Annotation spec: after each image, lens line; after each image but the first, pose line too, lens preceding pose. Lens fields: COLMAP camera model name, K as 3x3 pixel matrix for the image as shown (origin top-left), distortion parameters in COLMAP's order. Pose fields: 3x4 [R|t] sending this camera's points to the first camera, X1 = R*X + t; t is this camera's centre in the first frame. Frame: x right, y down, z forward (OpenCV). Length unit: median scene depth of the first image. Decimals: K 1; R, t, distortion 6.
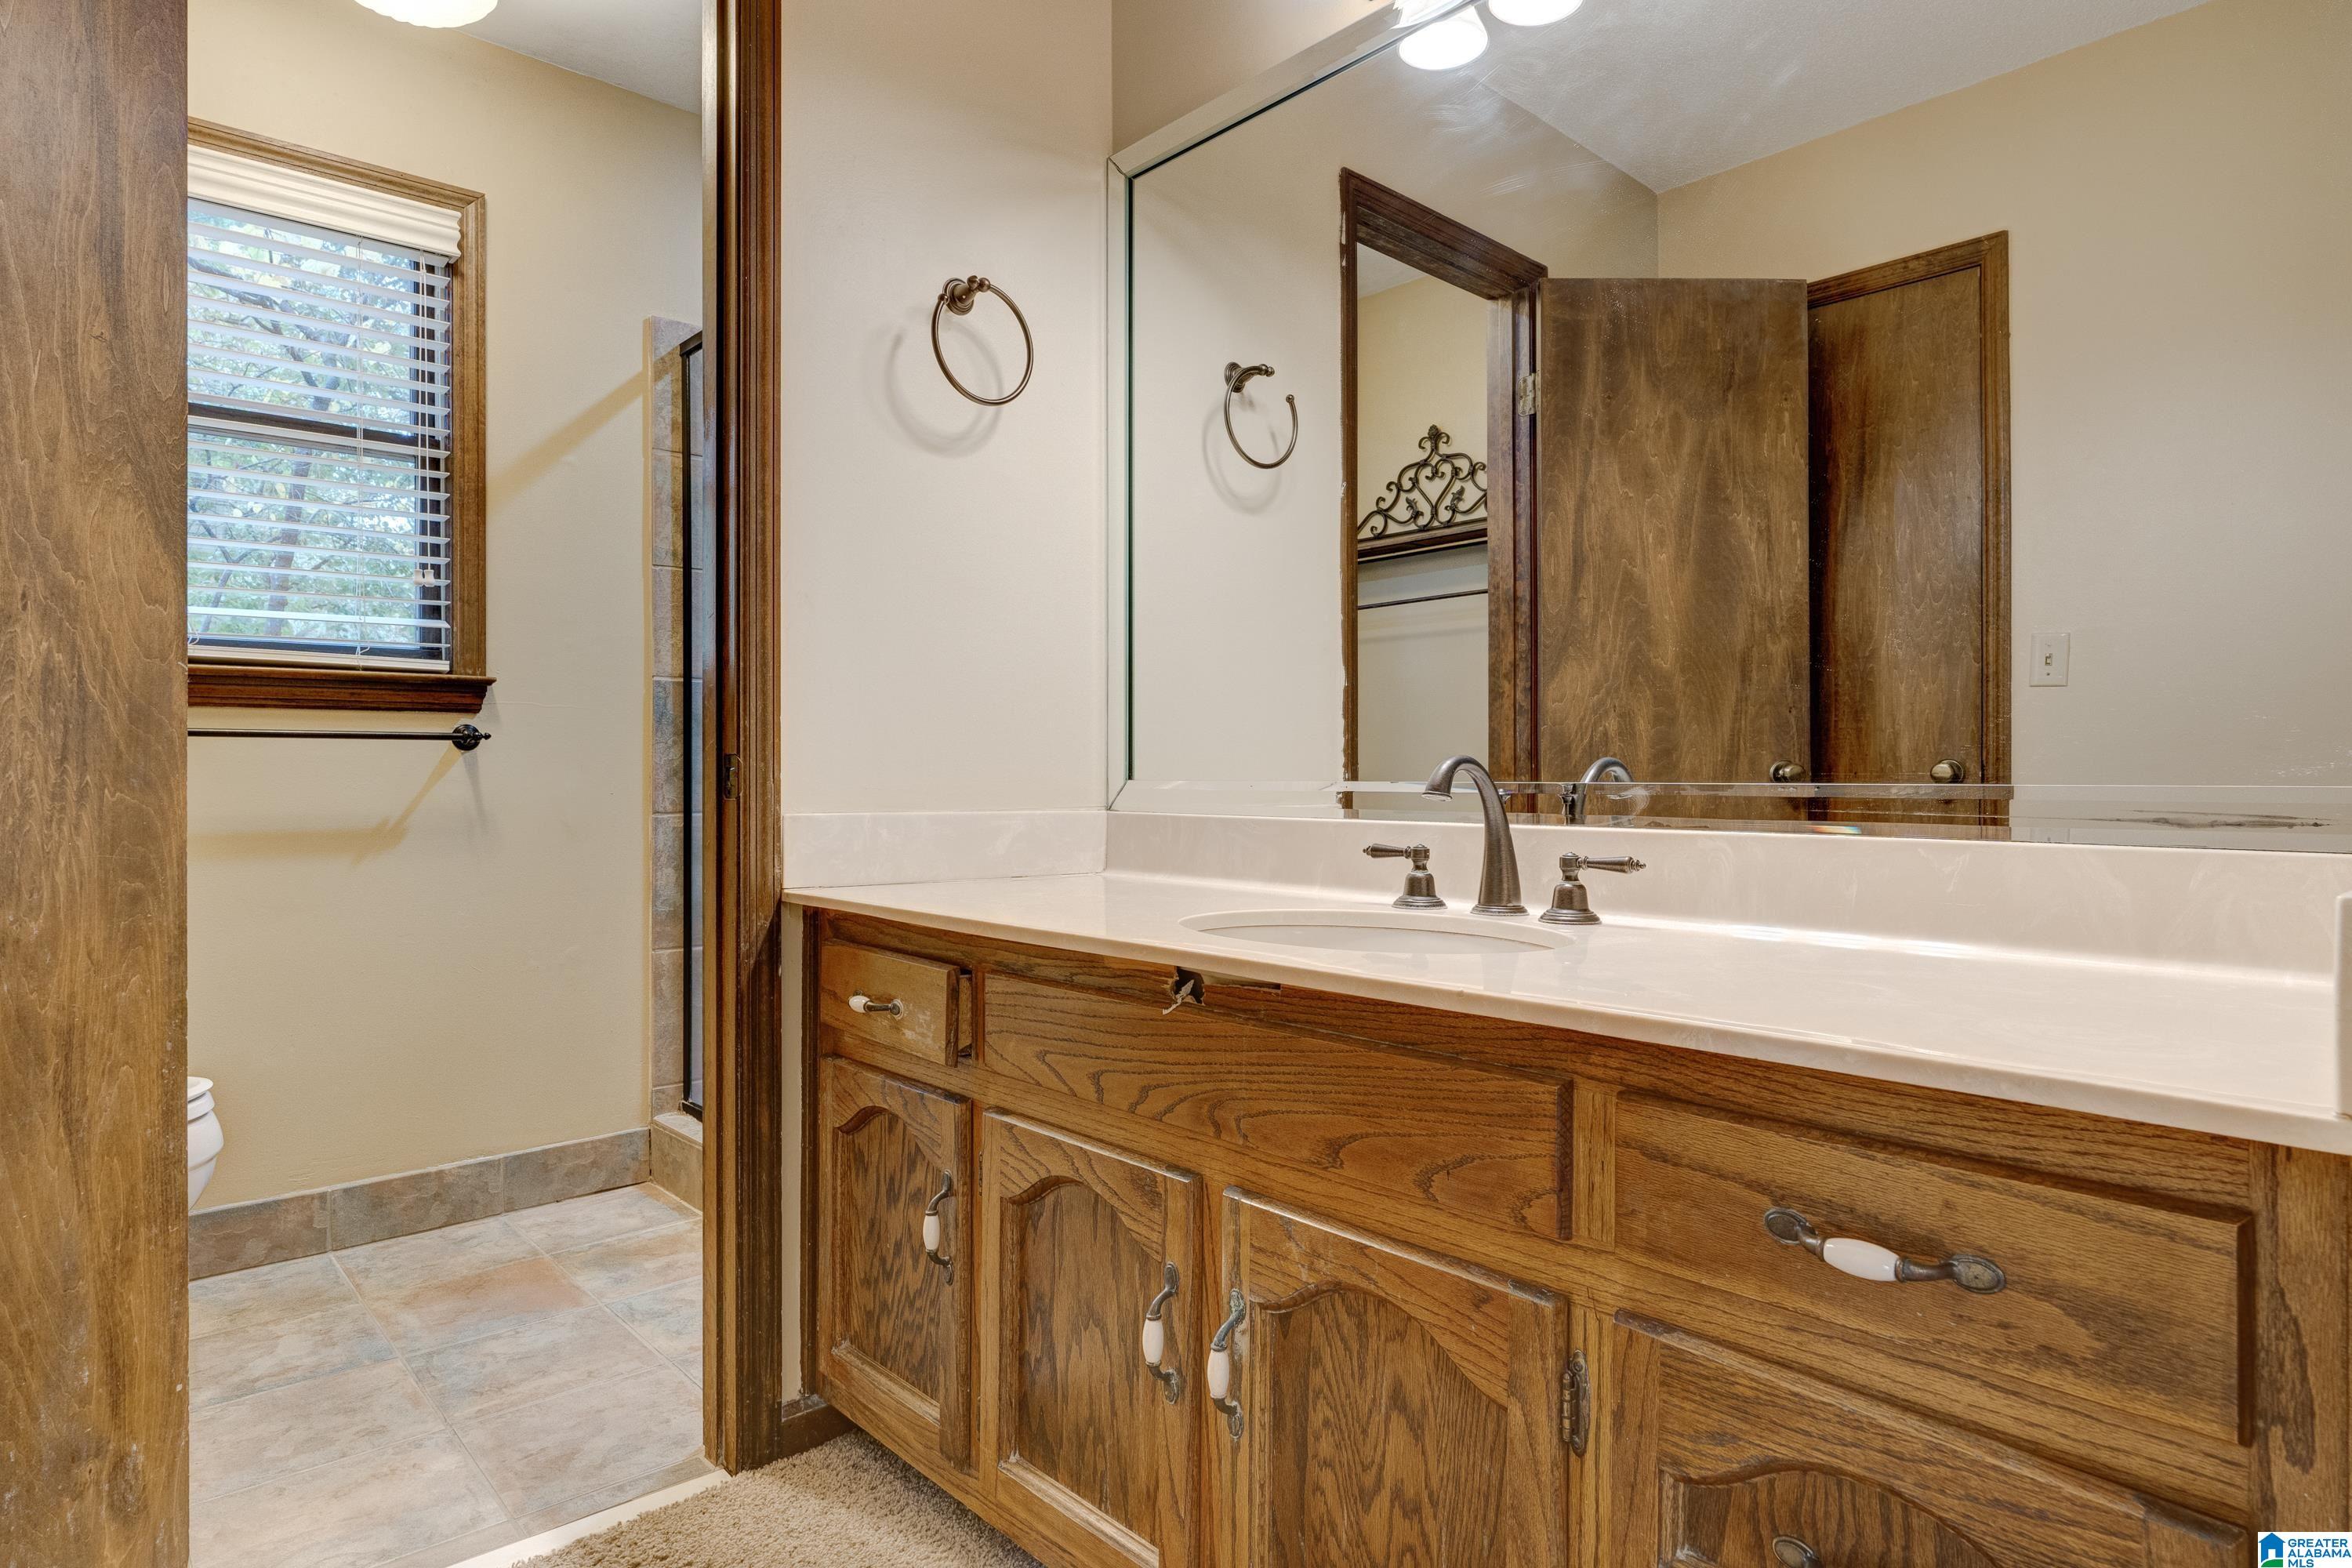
lens RADIAL K [[1271.6, 0, 1178.8], [0, 1271.6, 763.2], [0, 0, 1]] dist [-0.001851, -0.000276]
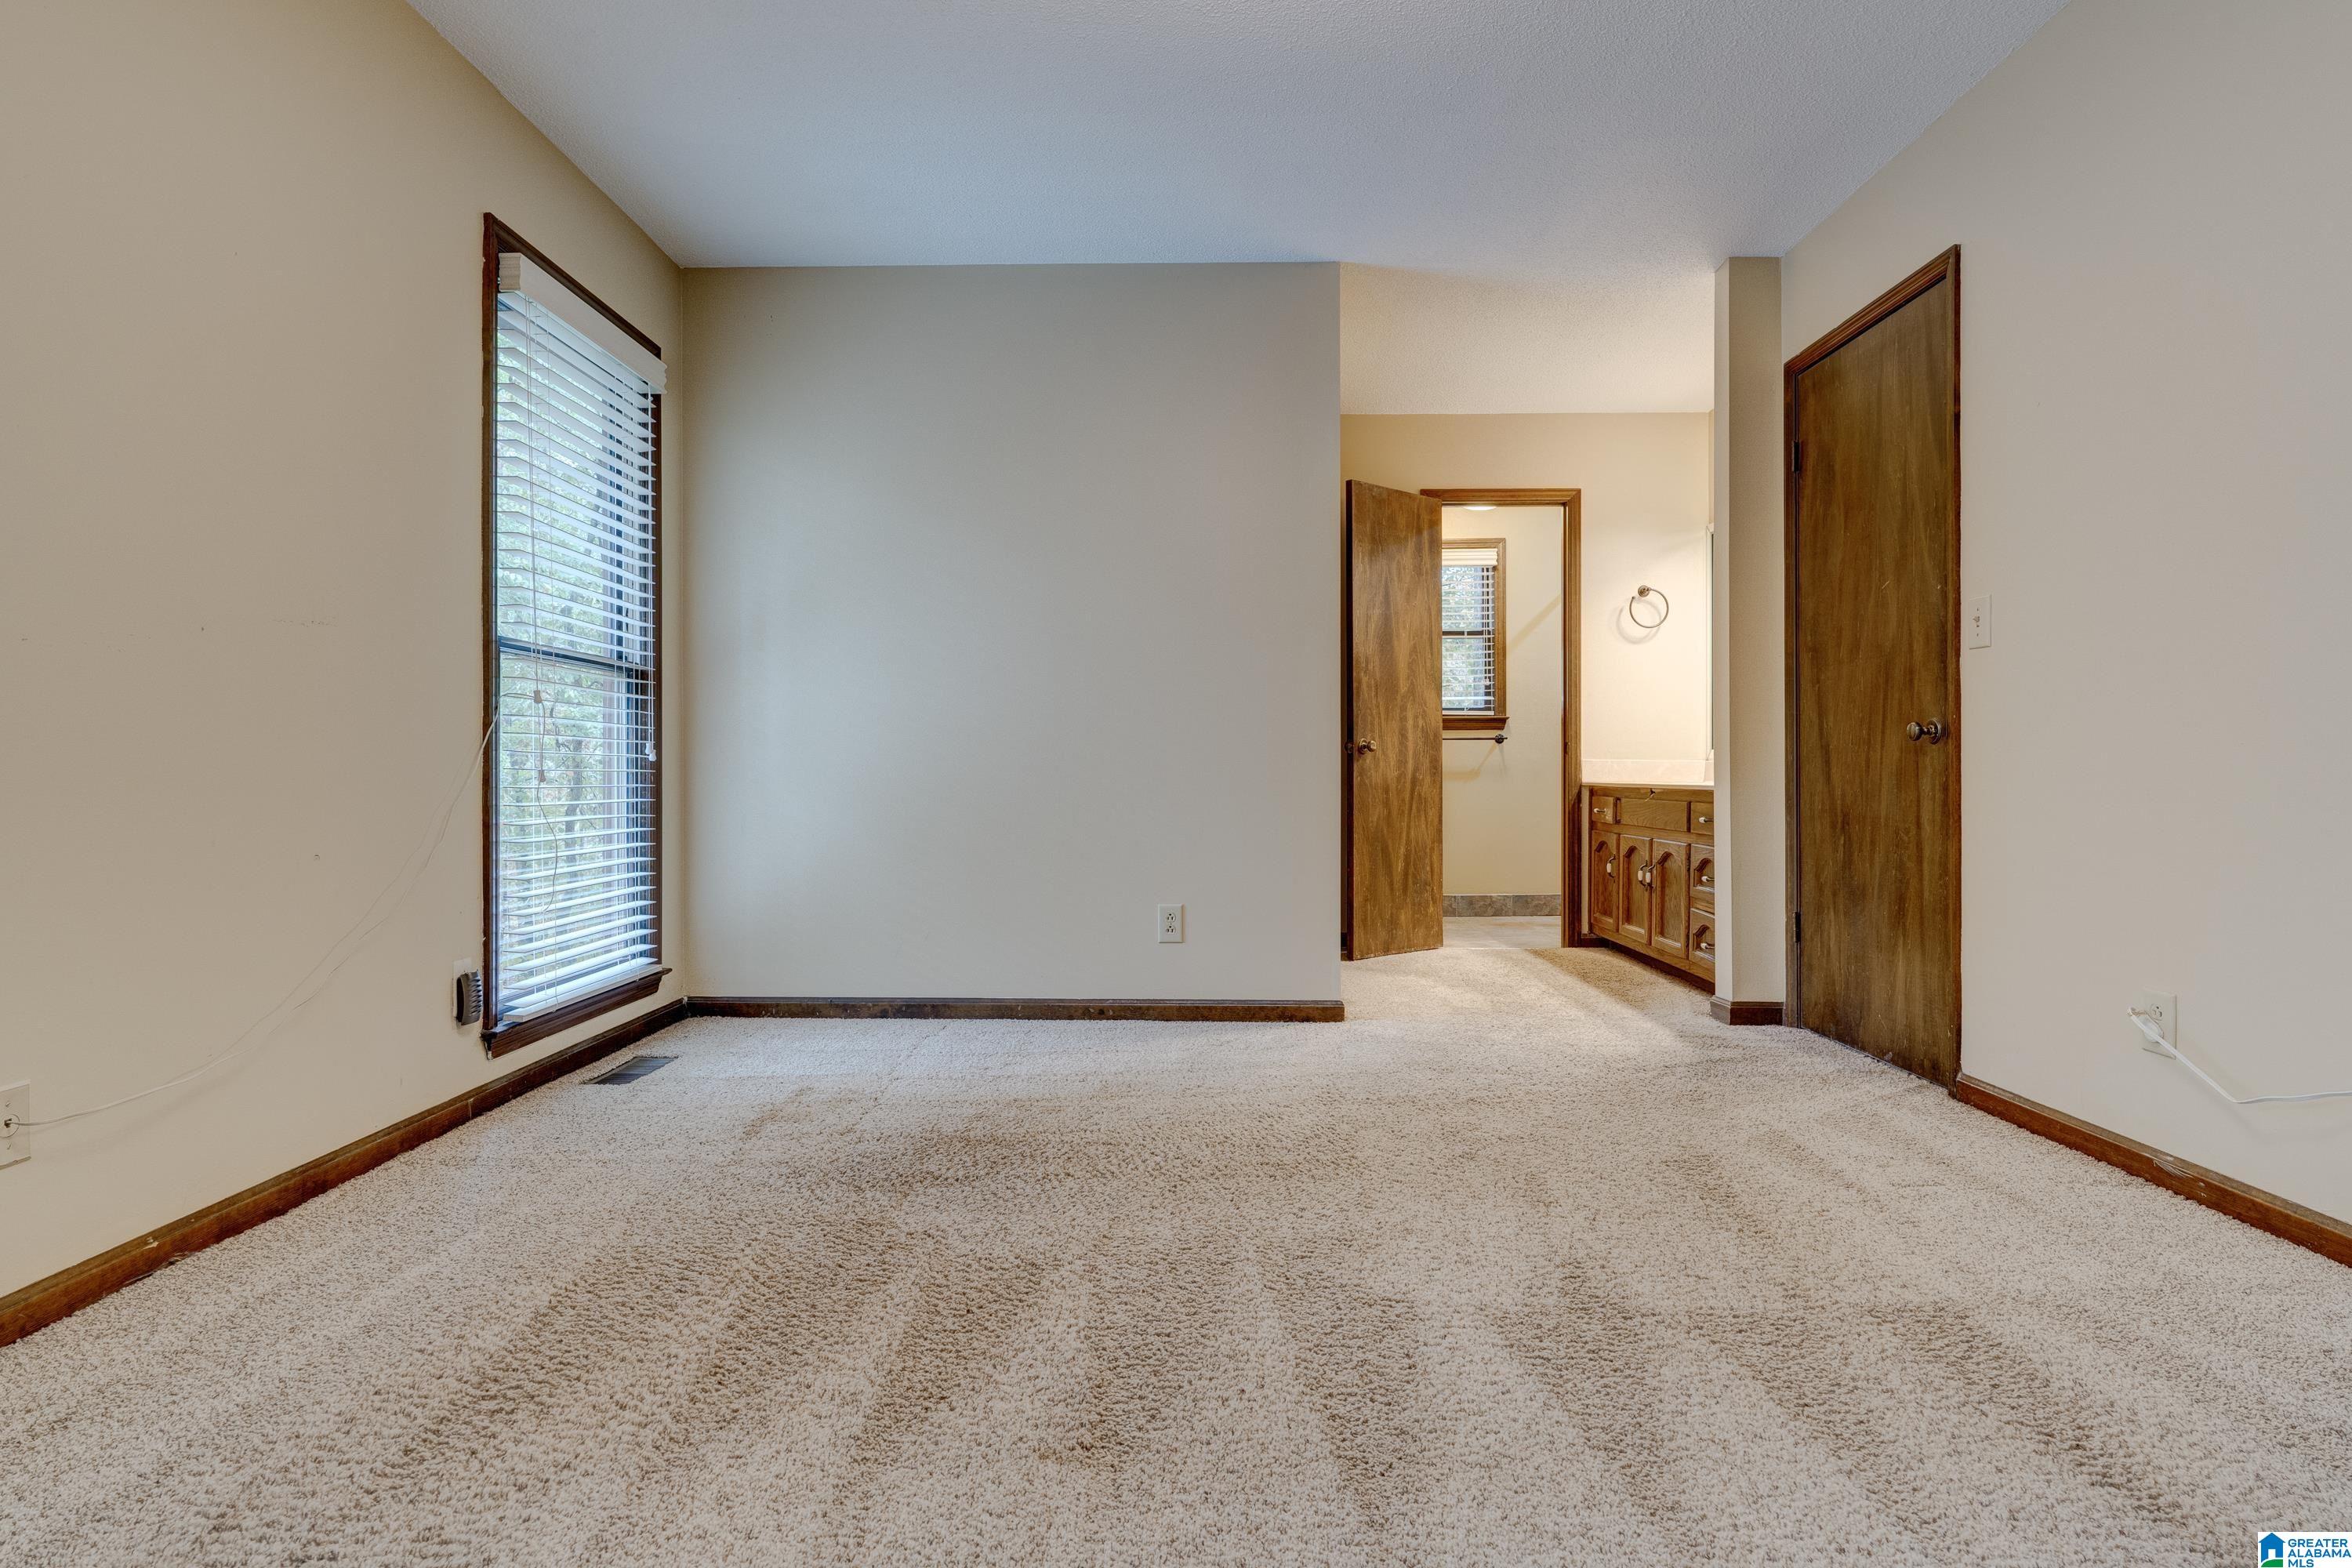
lens RADIAL K [[1271.6, 0, 1178.8], [0, 1271.6, 763.2], [0, 0, 1]] dist [-0.001851, -0.000276]
pose [[0.723274, -0.001354, -0.690560, 0.849821], [0.000553, 0.999999, -0.001382, 0.036505], [0.690561, 0.000618, 0.723274, -1.491416]]
